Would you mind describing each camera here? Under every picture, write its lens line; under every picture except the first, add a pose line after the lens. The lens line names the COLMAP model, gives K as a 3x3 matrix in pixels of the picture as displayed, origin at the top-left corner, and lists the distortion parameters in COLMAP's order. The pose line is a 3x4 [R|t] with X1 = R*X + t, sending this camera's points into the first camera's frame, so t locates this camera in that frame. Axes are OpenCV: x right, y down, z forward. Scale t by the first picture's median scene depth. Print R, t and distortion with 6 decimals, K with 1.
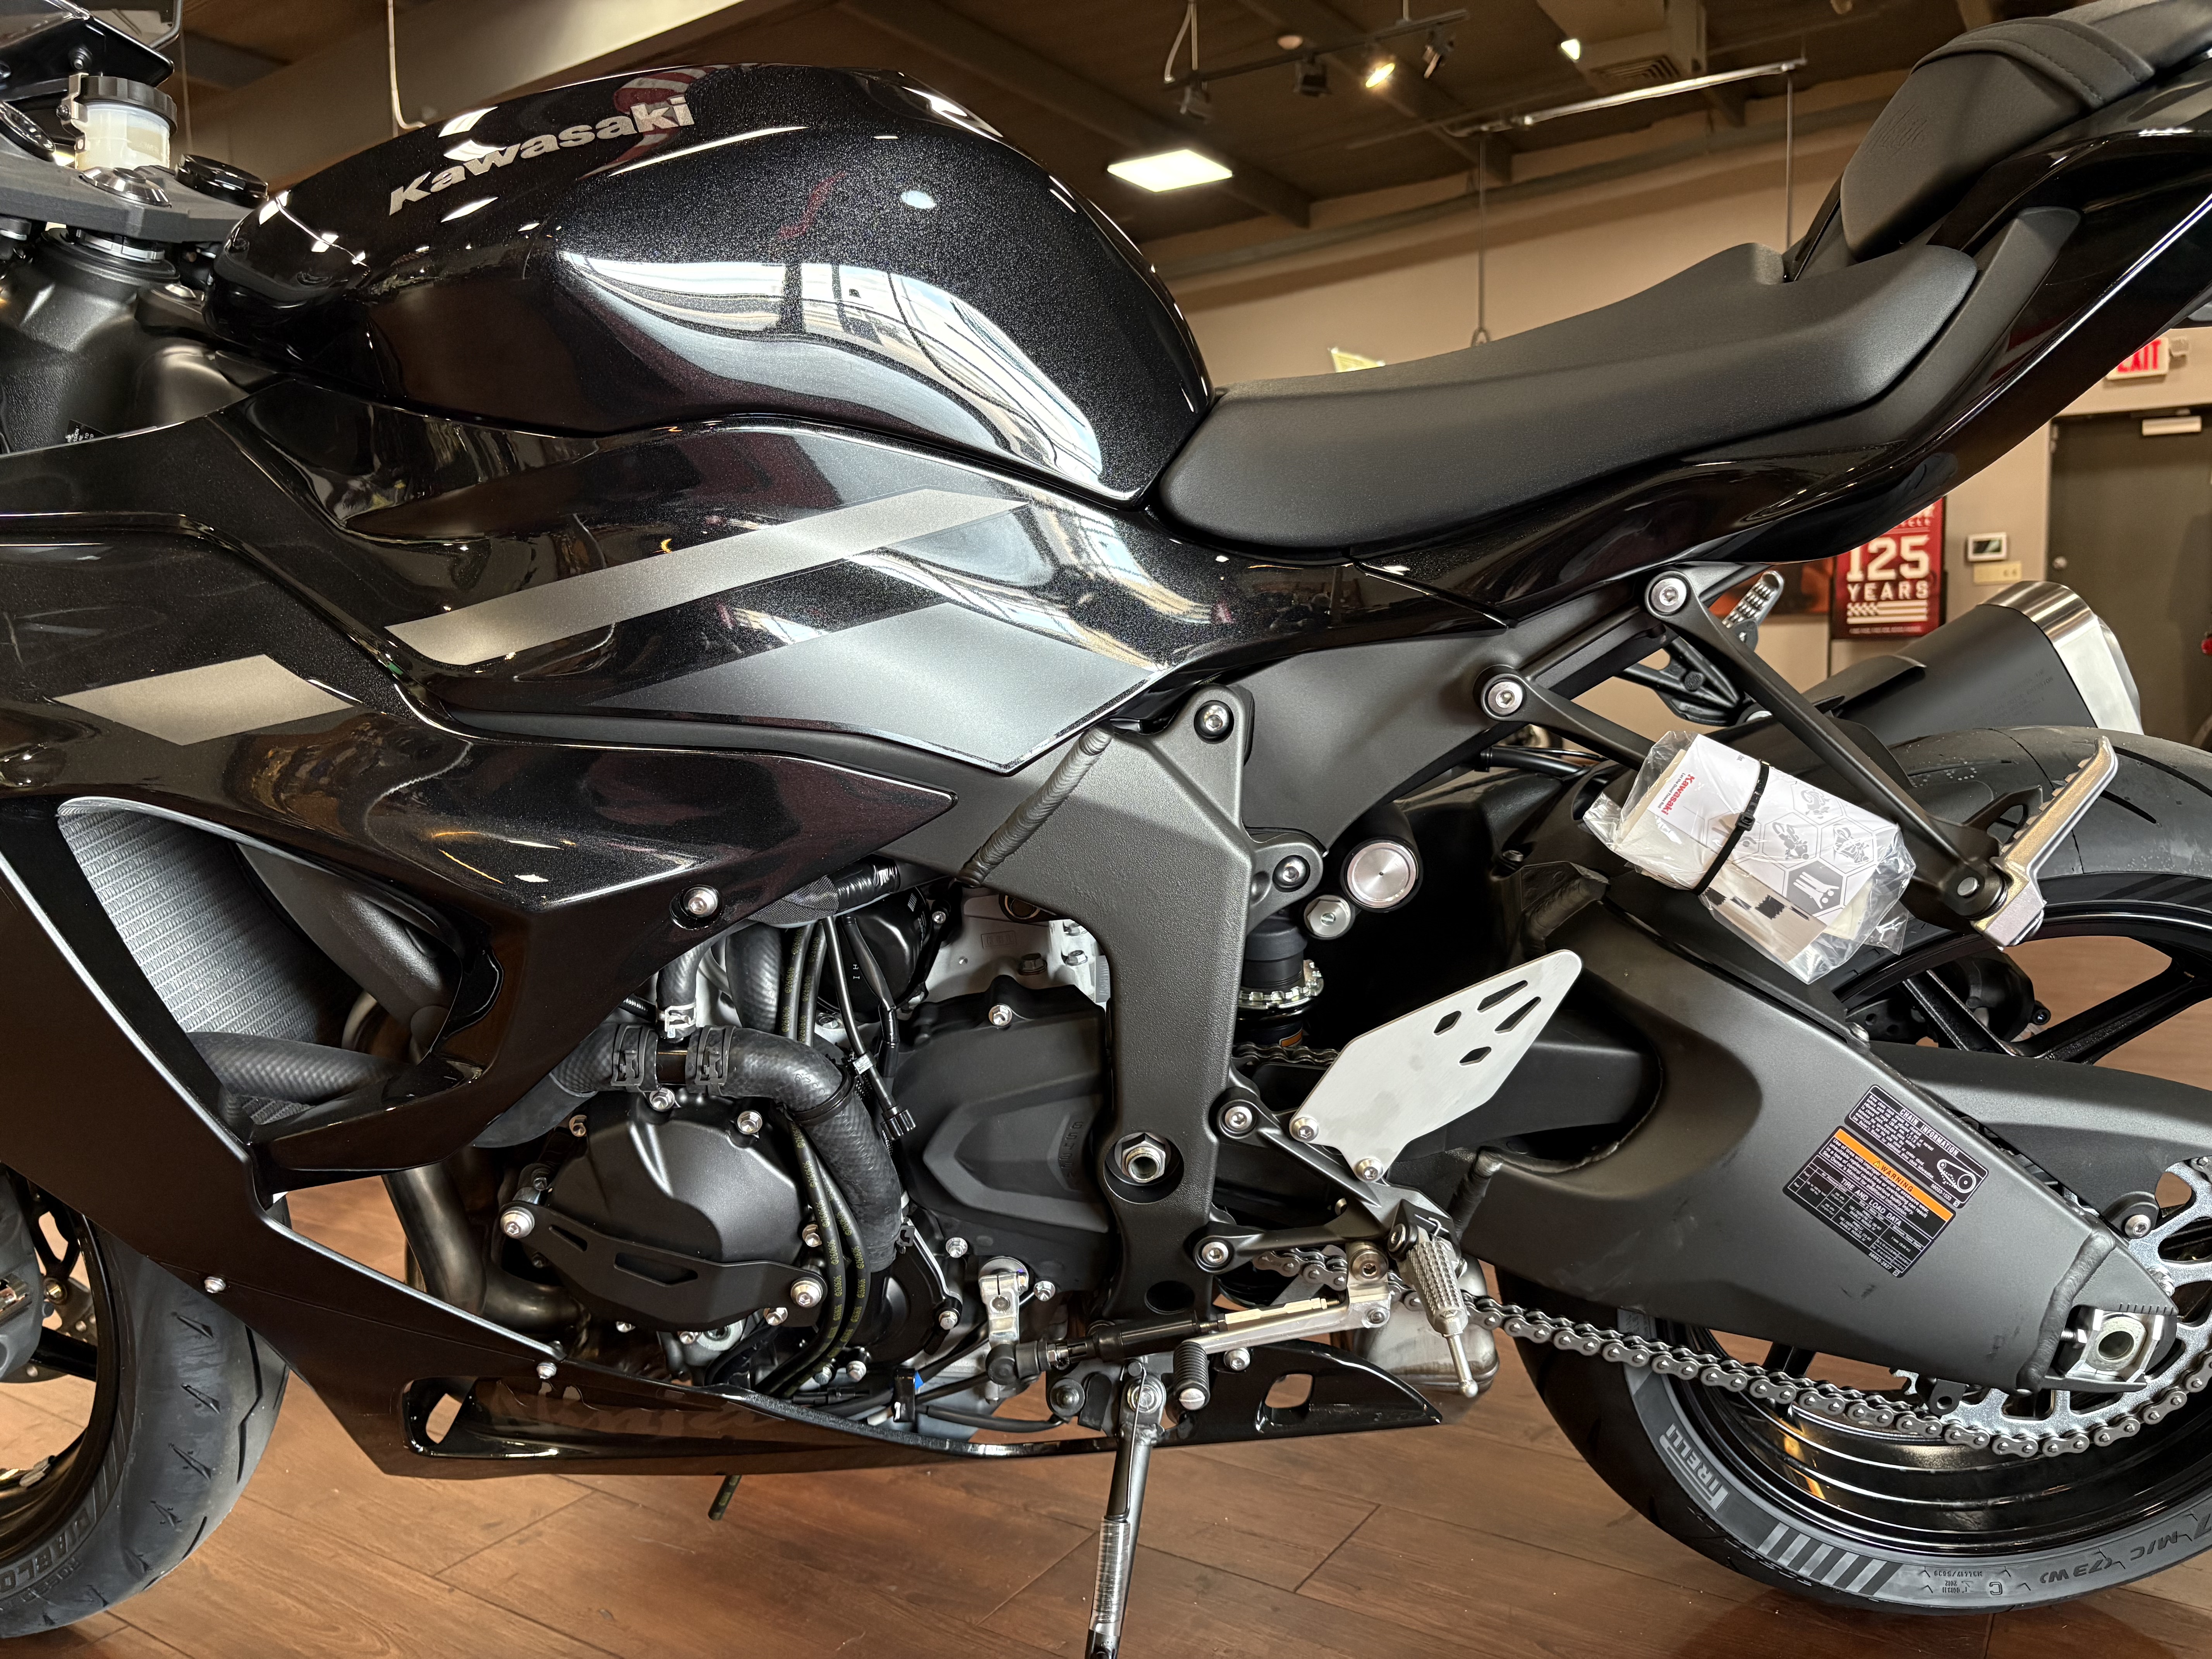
lens RADIAL K [[1703.5, 0, 1106.0], [0, 1703.5, 829.5], [0, 0, 1]] dist [0.041268, -0.053884]
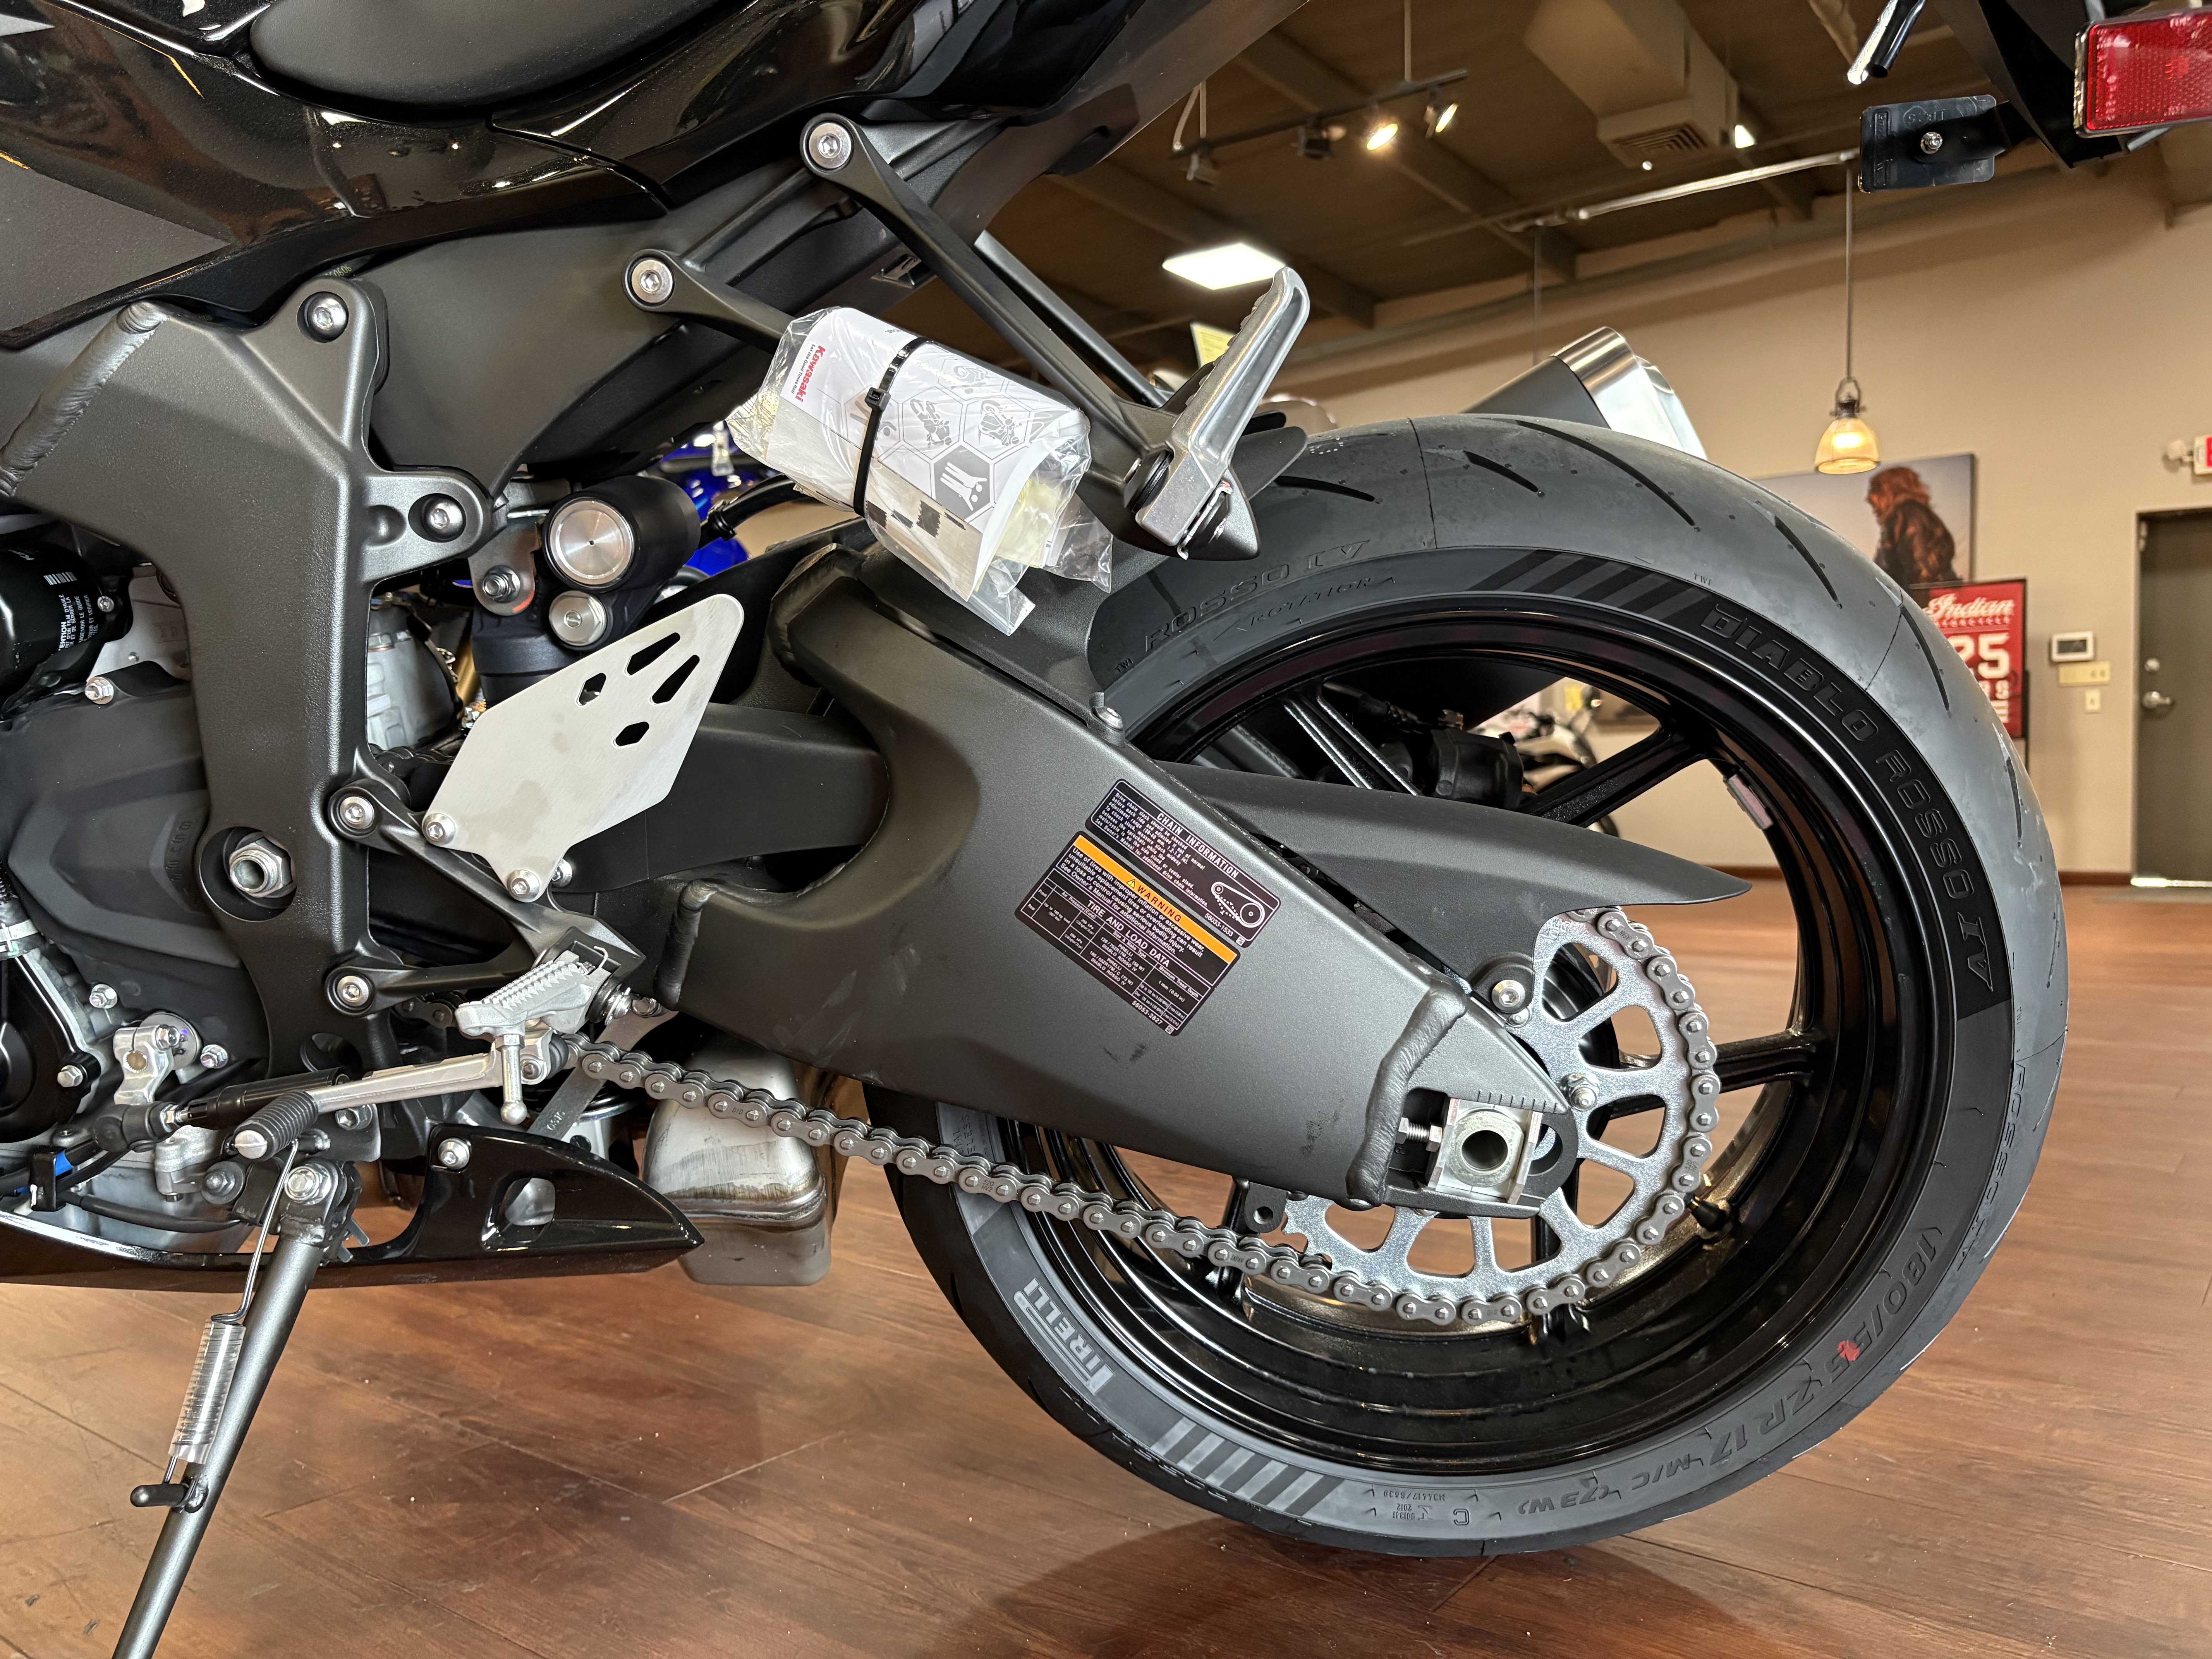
lens RADIAL K [[1708.4, 0, 1106.0], [0, 1708.4, 829.5], [0, 0, 1]] dist [0.006142, 0.005308]
pose [[0.997156, 0.021385, -0.072263, 0.436592], [-0.026761, 0.996880, -0.074264, 0.202176], [0.070449, 0.075986, 0.994617, 0.188684]]
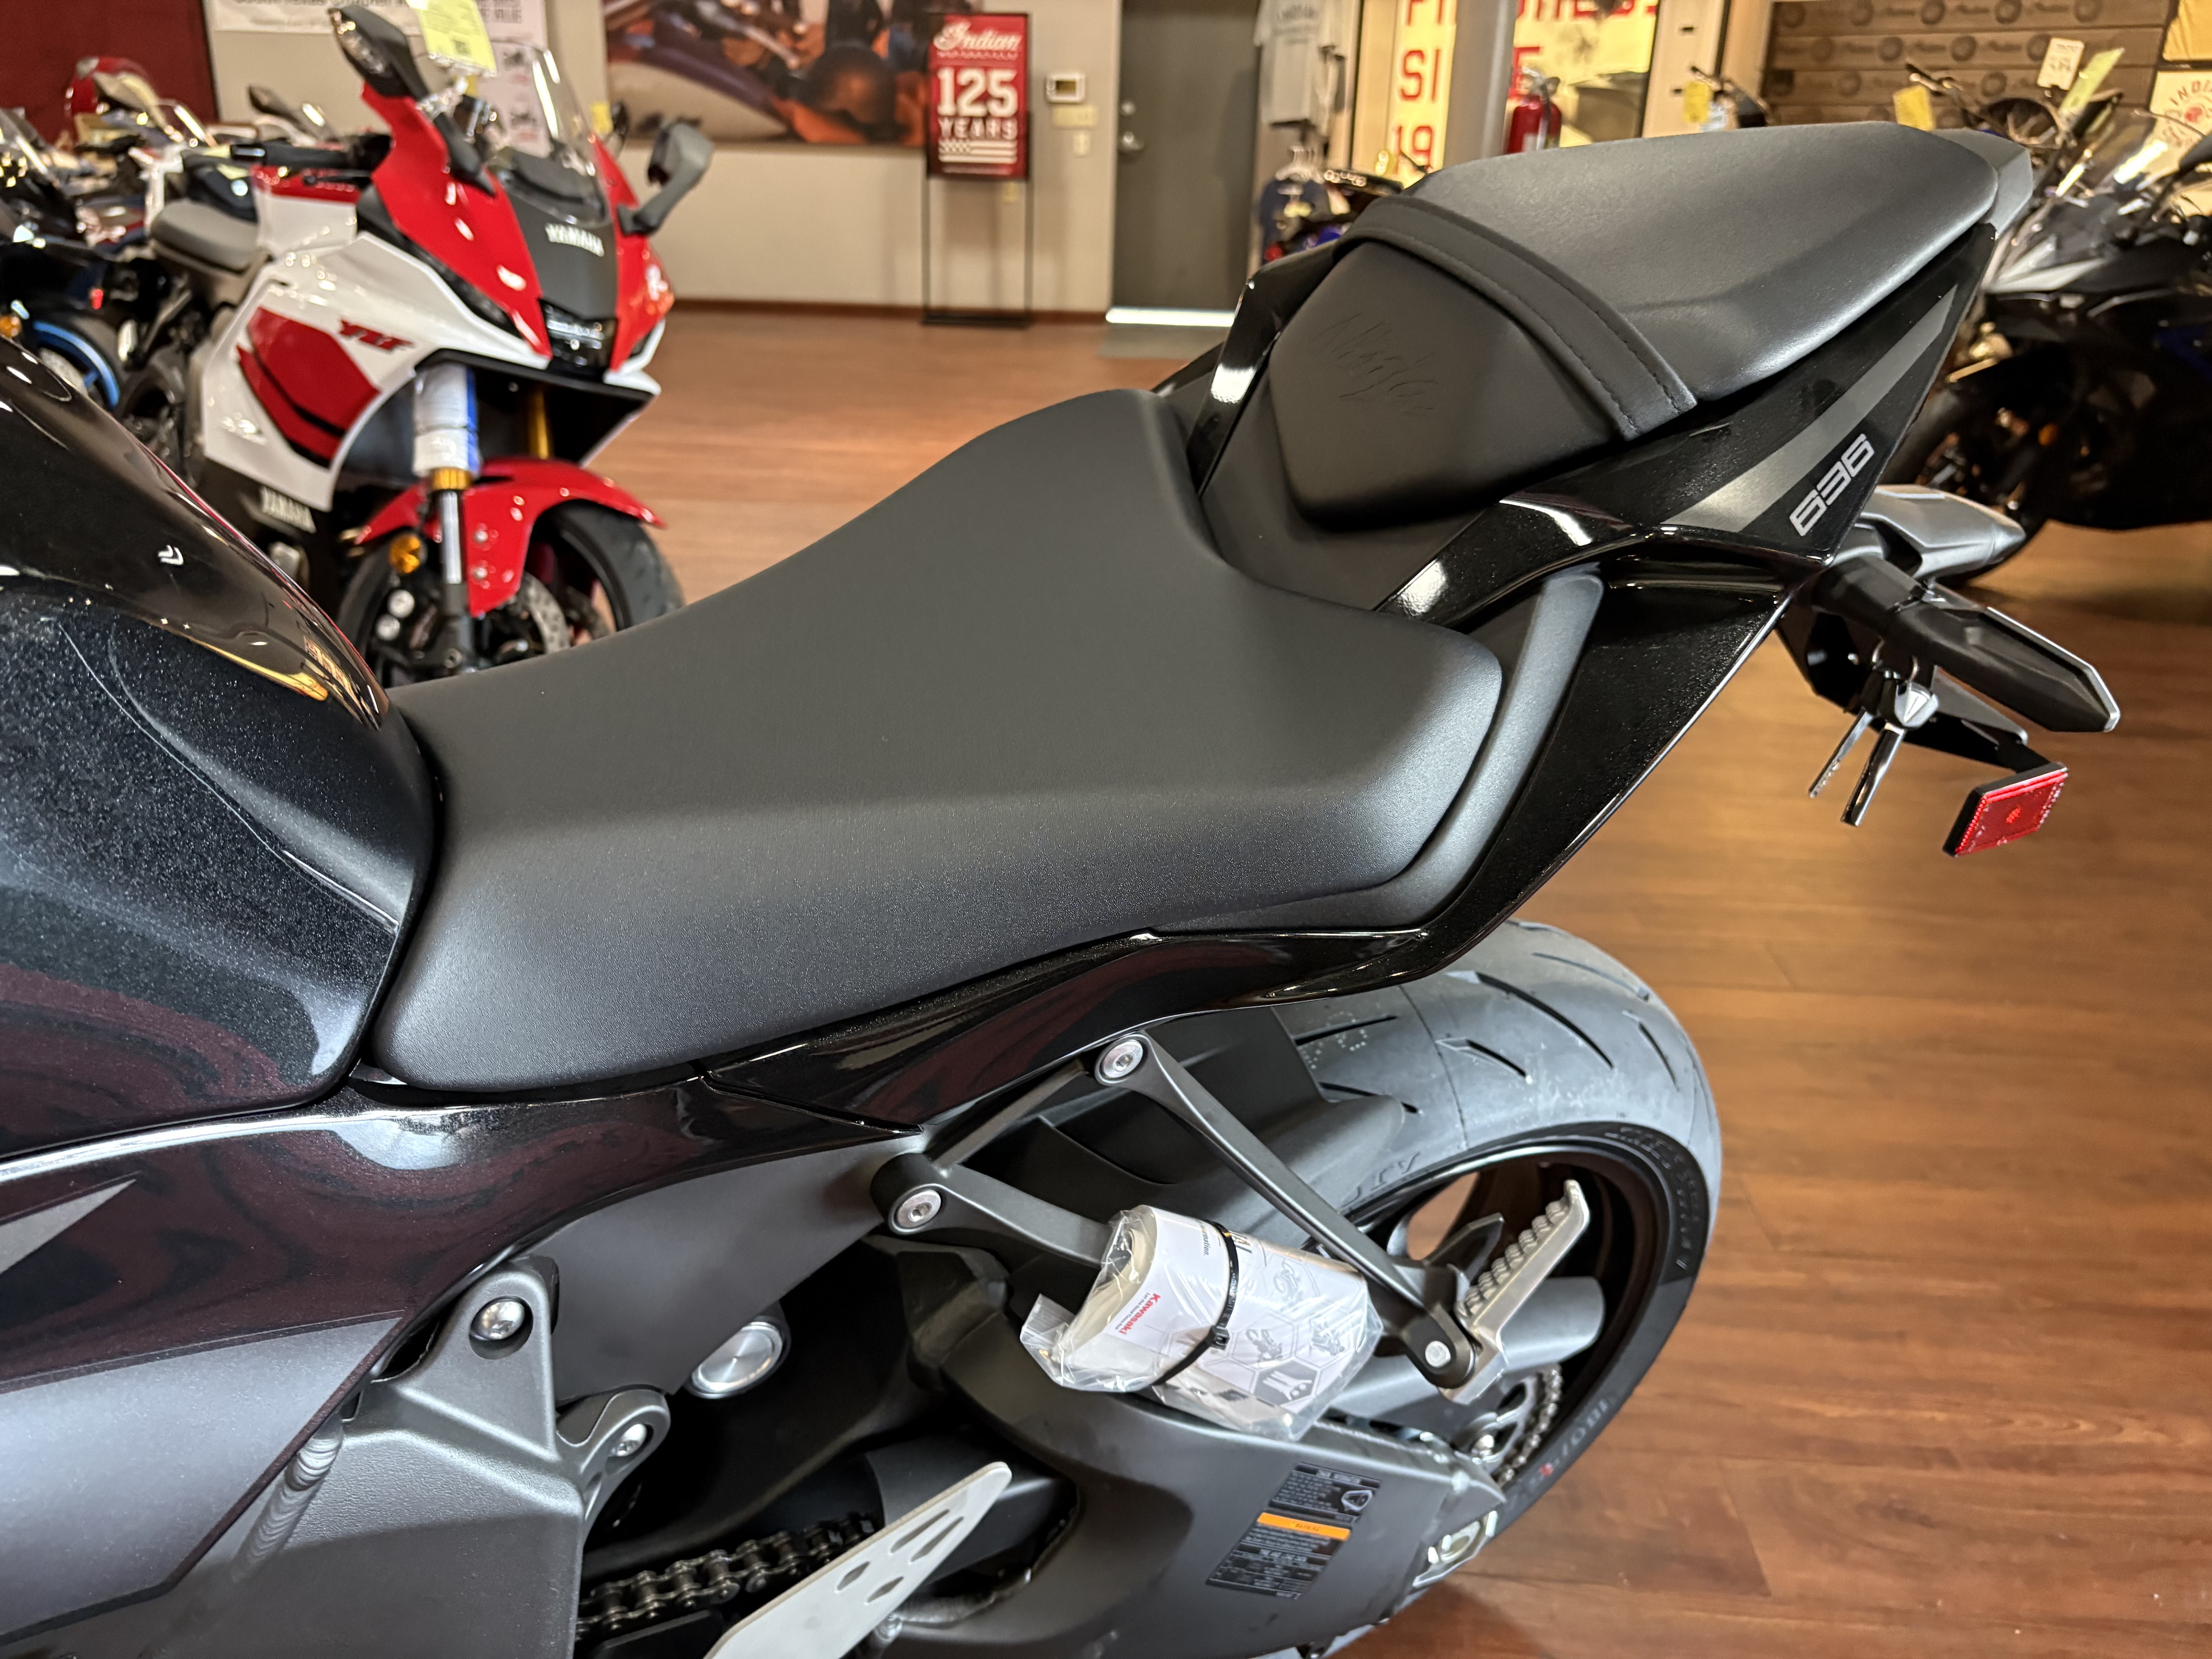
lens RADIAL K [[1703.5, 0, 1106.0], [0, 1703.5, 829.5], [0, 0, 1]] dist [0.041268, -0.053884]
pose [[0.871084, -0.138926, 0.471076, -0.014944], [-0.005513, 0.956333, 0.292229, -0.378346], [-0.491103, -0.257153, 0.832280, 0.337523]]
